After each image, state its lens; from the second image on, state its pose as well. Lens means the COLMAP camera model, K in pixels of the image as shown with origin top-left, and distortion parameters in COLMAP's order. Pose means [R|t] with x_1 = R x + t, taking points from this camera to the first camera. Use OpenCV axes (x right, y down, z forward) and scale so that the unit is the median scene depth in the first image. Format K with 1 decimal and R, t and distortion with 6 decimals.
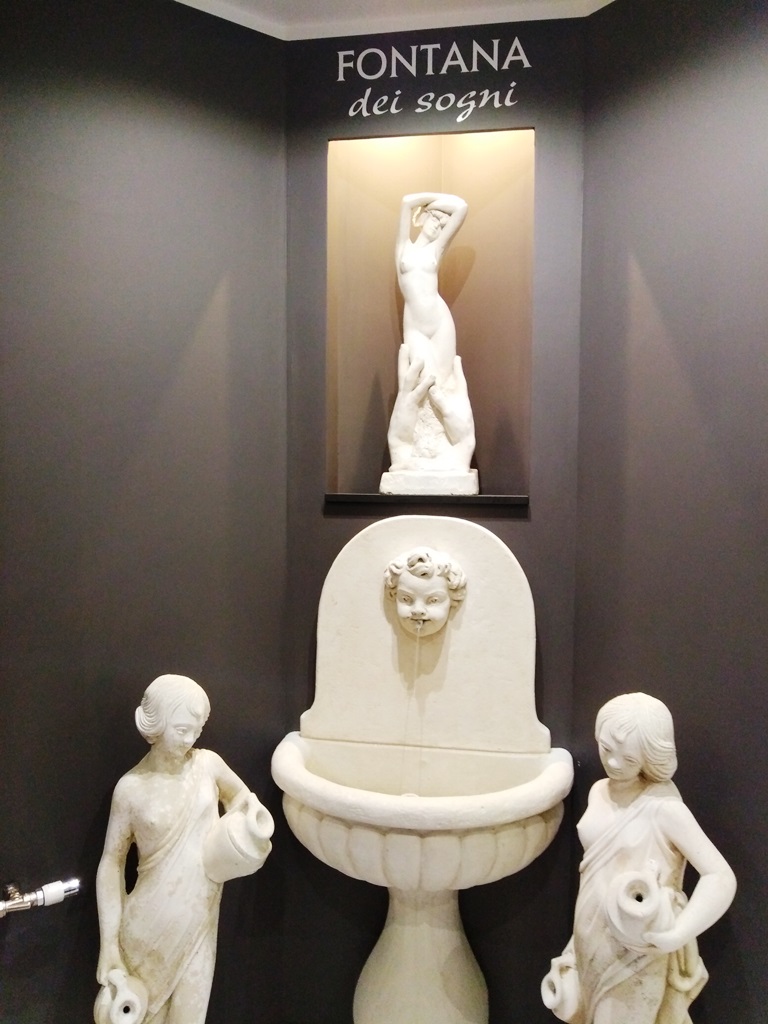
lens RADIAL K [[789.9, 0, 384.0], [0, 789.9, 512.0], [0, 0, 1]] dist [0.005194, -0.003312]
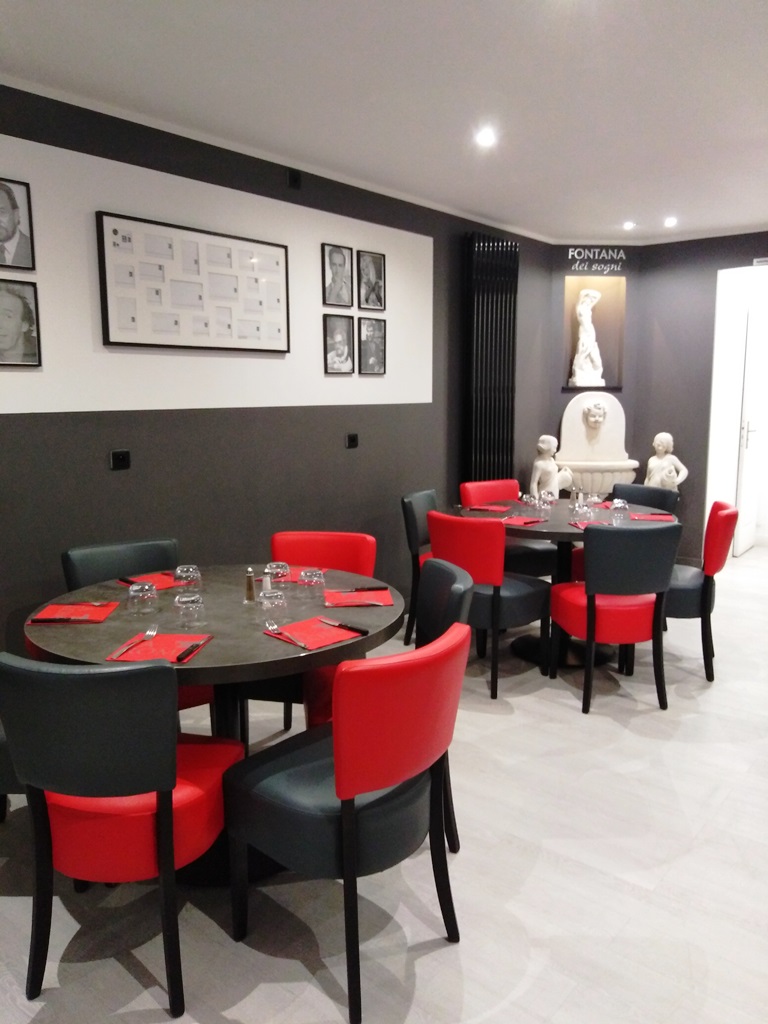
lens RADIAL K [[789.9, 0, 384.0], [0, 789.9, 512.0], [0, 0, 1]] dist [0.005194, -0.003312]
pose [[0.968989, -0.050741, 0.241837, -1.672703], [0.024544, 0.993614, 0.110131, 0.120280], [-0.245881, -0.100780, 0.964047, -2.103490]]
